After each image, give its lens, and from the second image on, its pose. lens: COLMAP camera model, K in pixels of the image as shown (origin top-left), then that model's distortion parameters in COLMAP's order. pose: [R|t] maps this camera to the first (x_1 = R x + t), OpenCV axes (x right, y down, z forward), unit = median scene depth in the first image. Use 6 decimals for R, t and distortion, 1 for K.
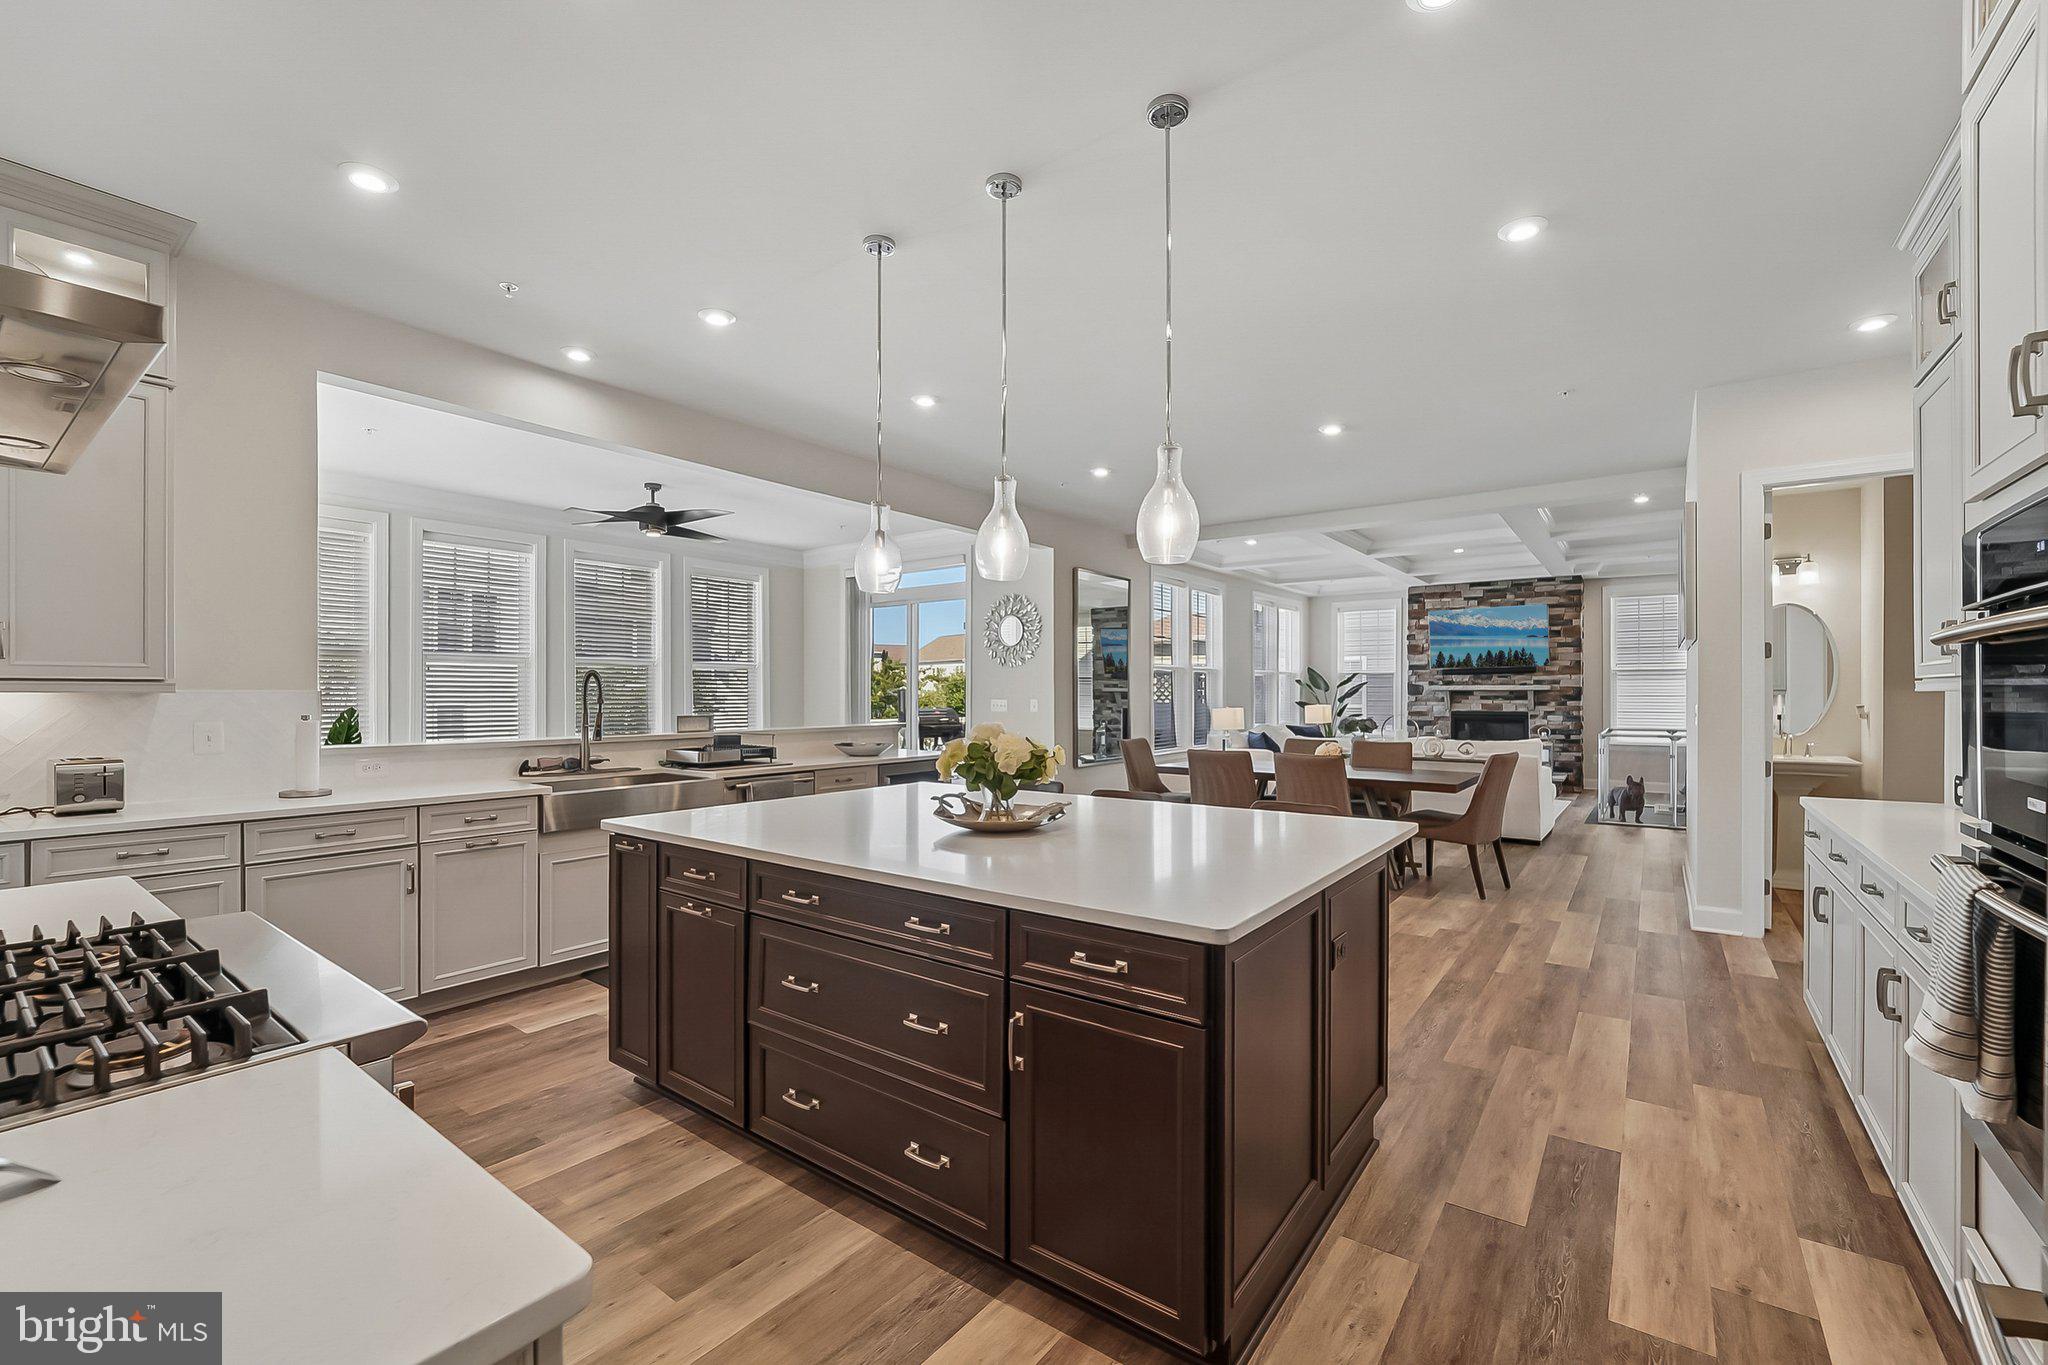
lens RADIAL K [[840.5, 0, 1026.4], [0, 840.5, 700.9], [0, 0, 1]] dist [-0.008007, -0.000122]
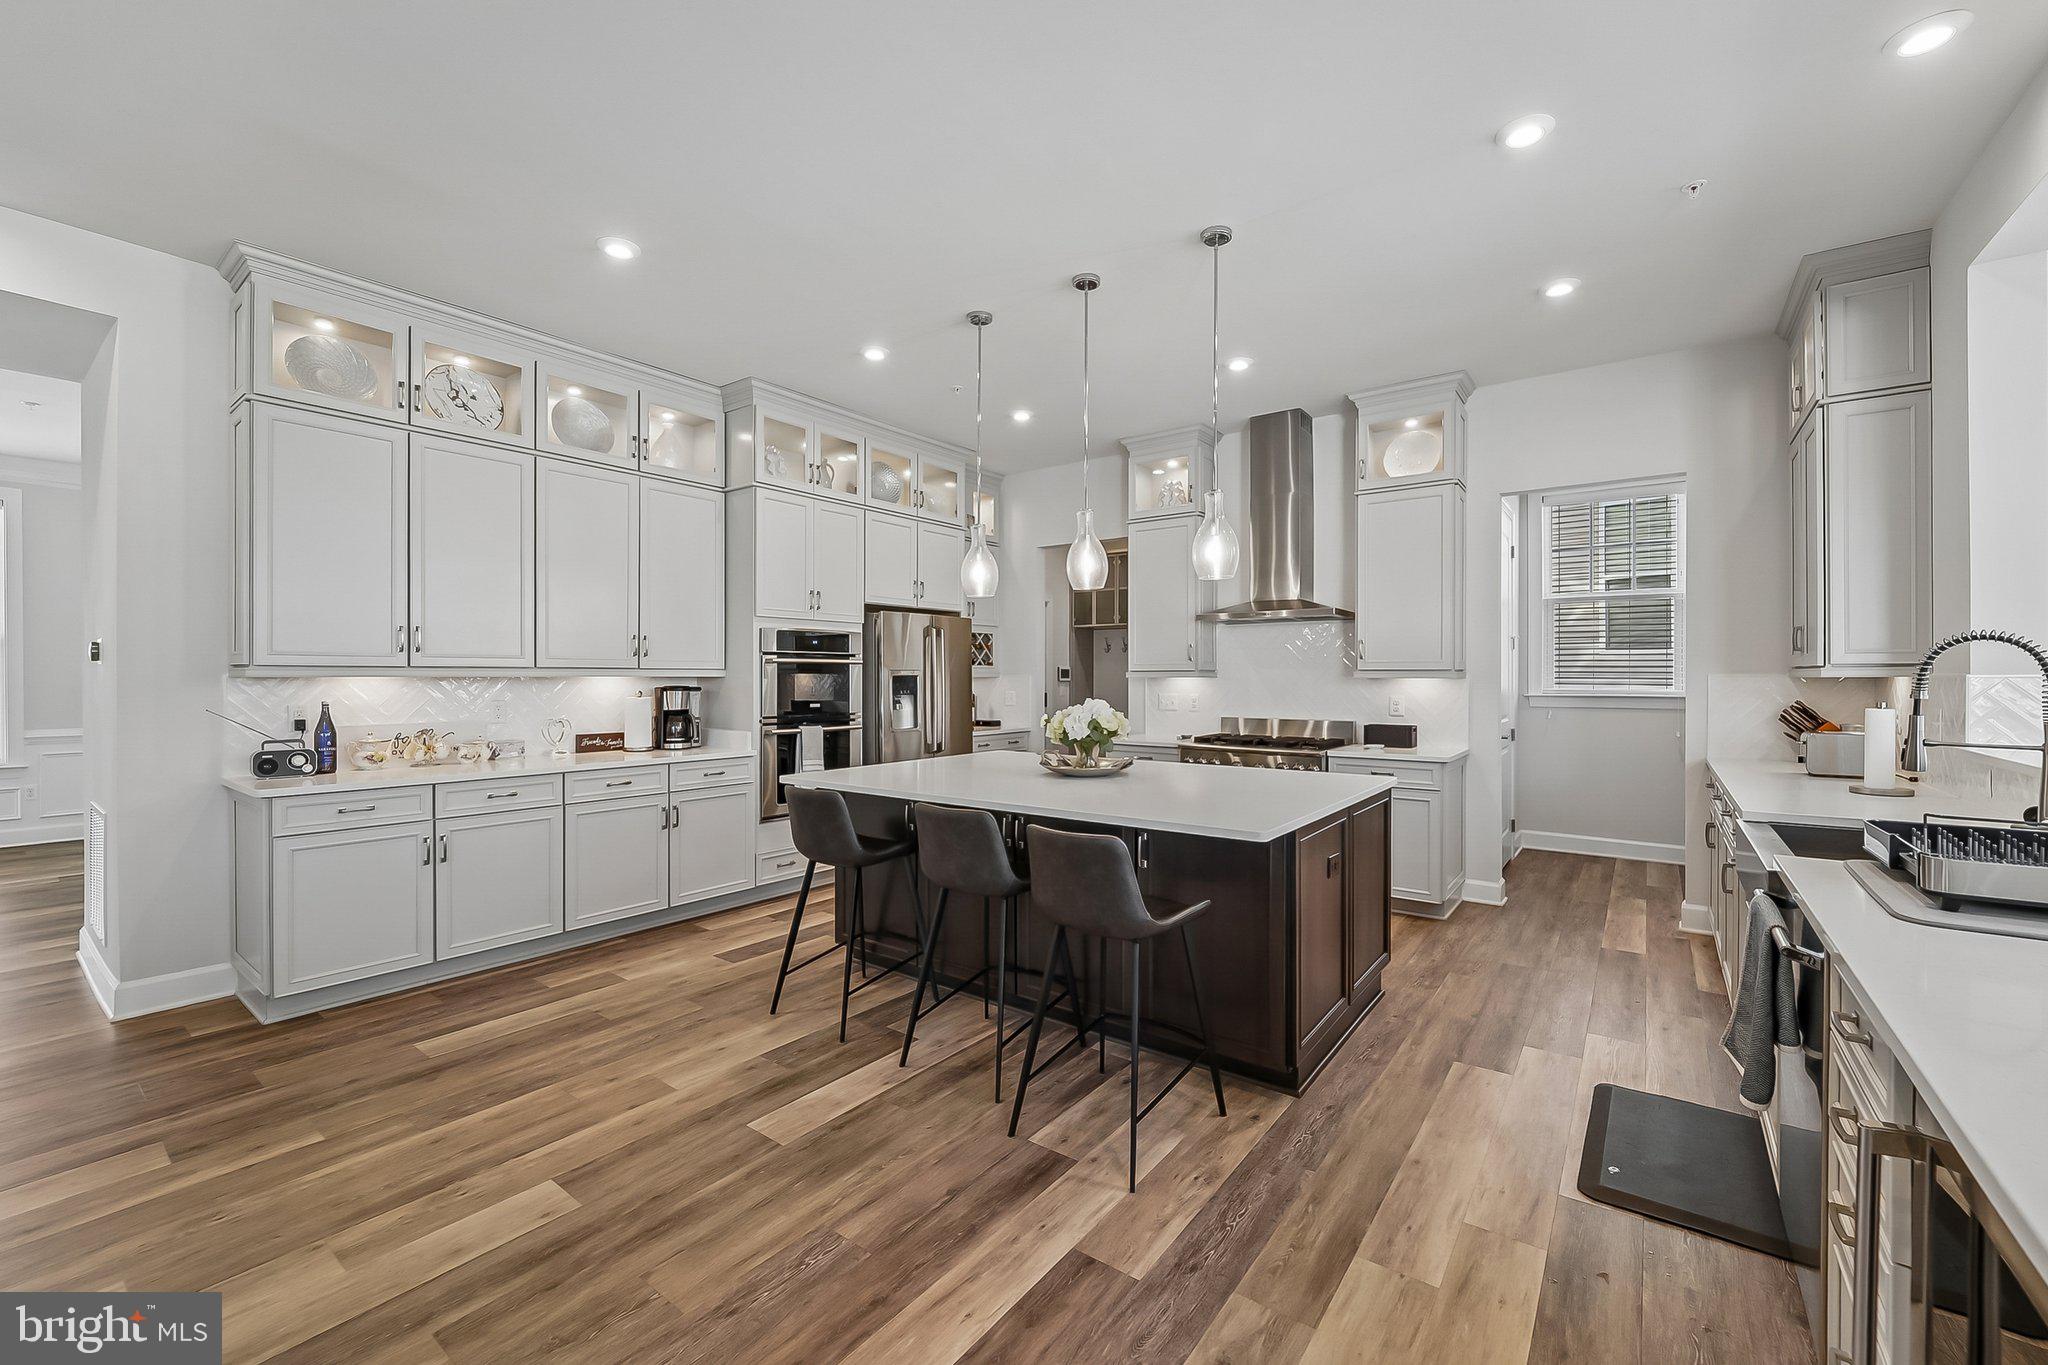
lens RADIAL K [[826.4, 0, 1041.6], [0, 826.4, 695.1], [0, 0, 1]] dist [-0.009736, -0.000145]
pose [[-0.999991, -0.001372, 0.003980, 0.011021], [-0.001242, 0.999473, 0.032439, -0.006731], [-0.004022, 0.032434, -0.999466, 0.541194]]
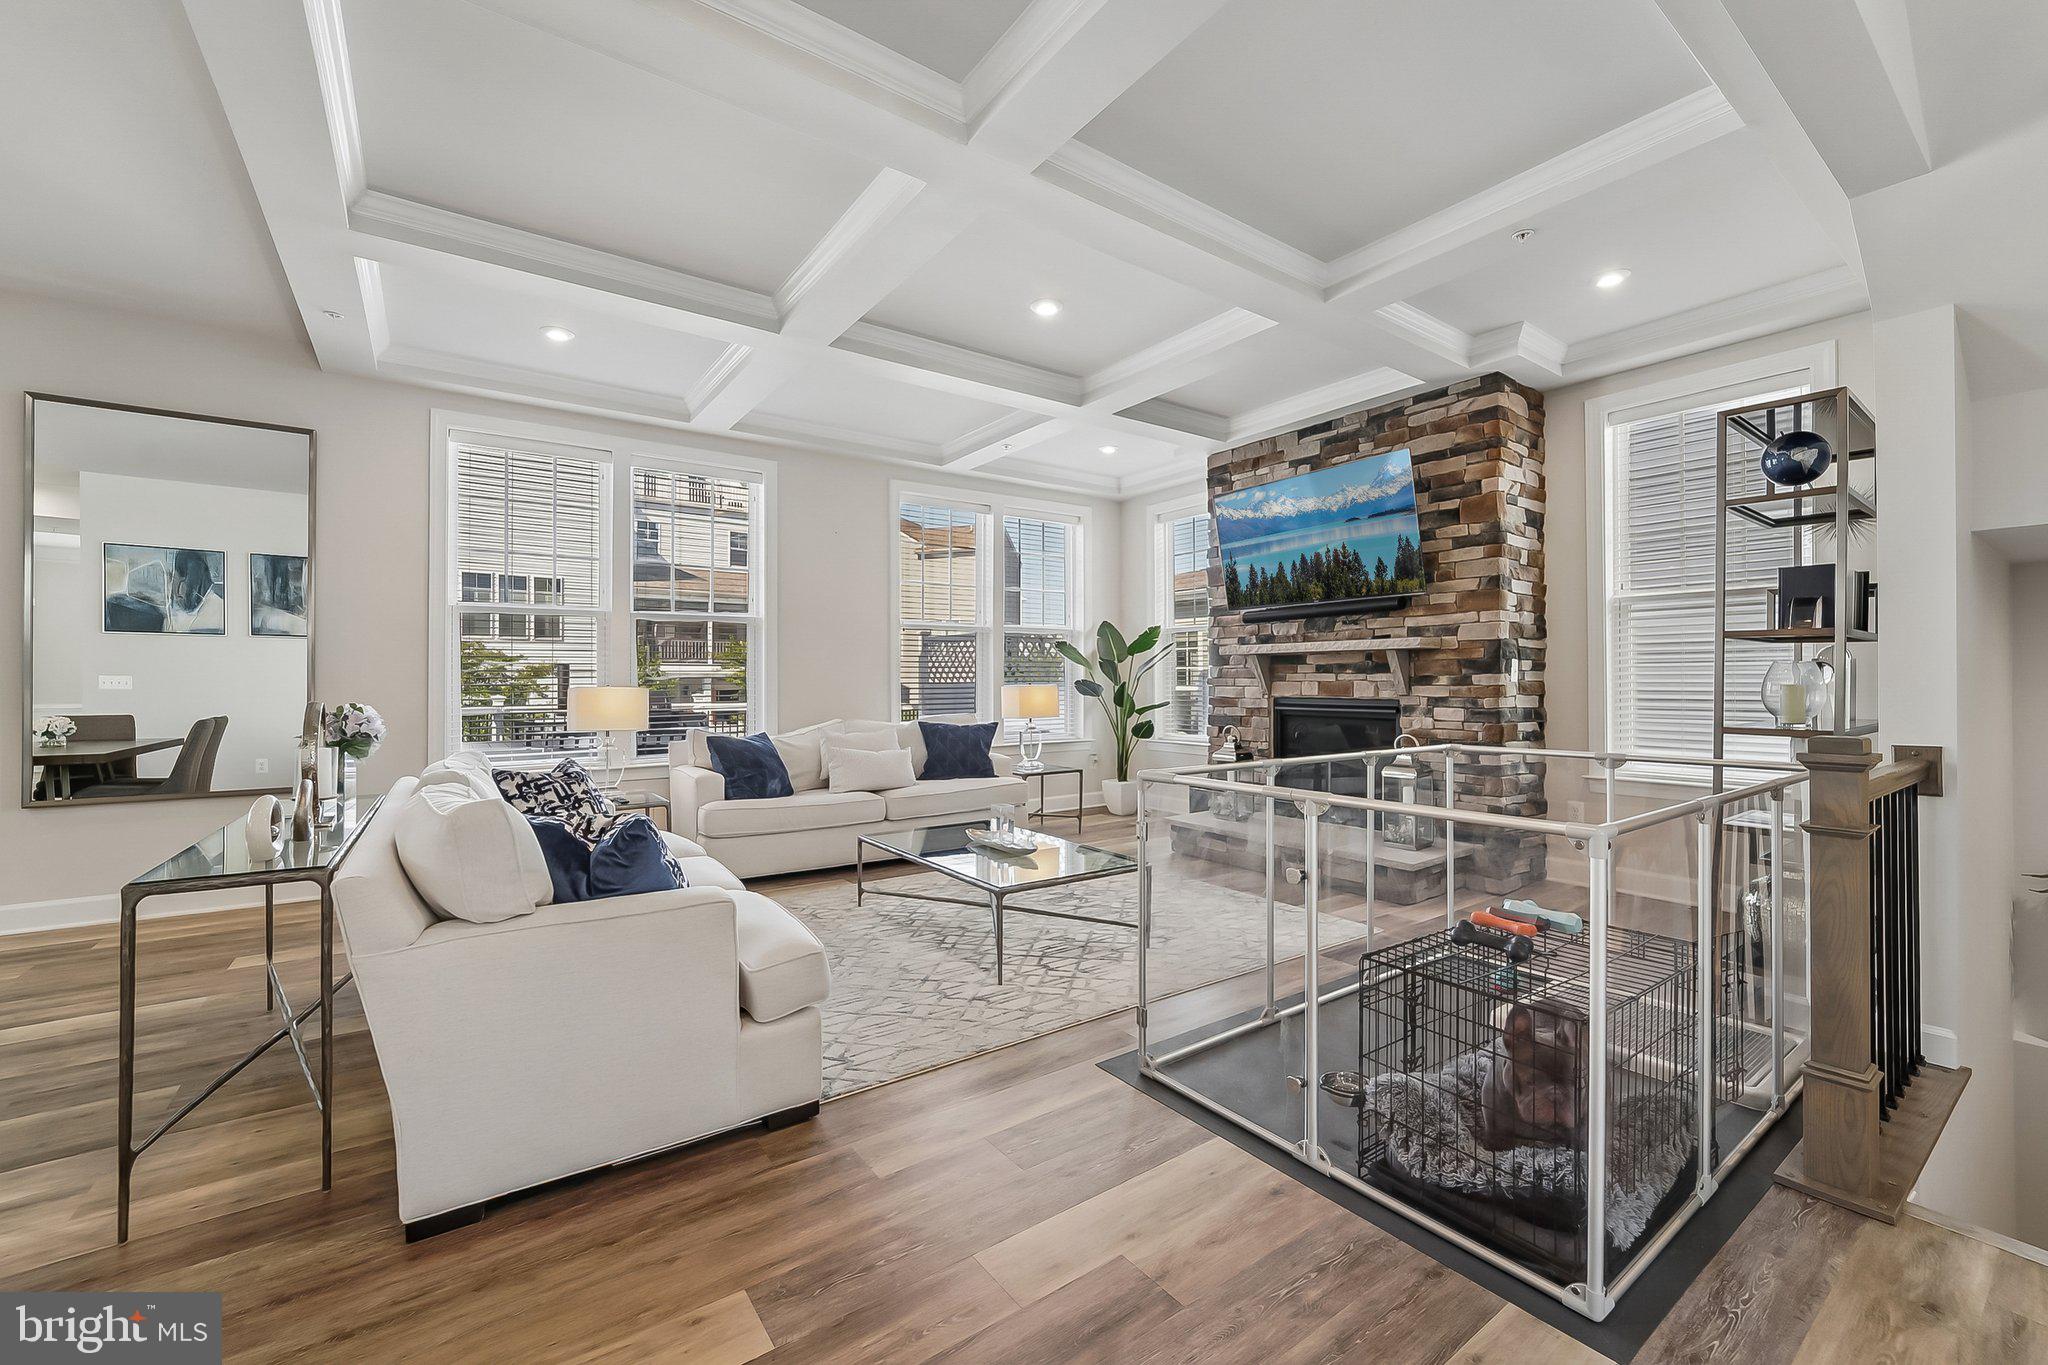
lens RADIAL K [[834.1, 0, 1035.3], [0, 834.1, 680.9], [0, 0, 1]] dist [-0.001443, 0.000096]
pose [[0.951161, -0.000498, -0.308694, 0.561507], [-0.002106, 0.999965, -0.008101, 0.007573], [0.308687, 0.008356, 0.951127, 0.527891]]
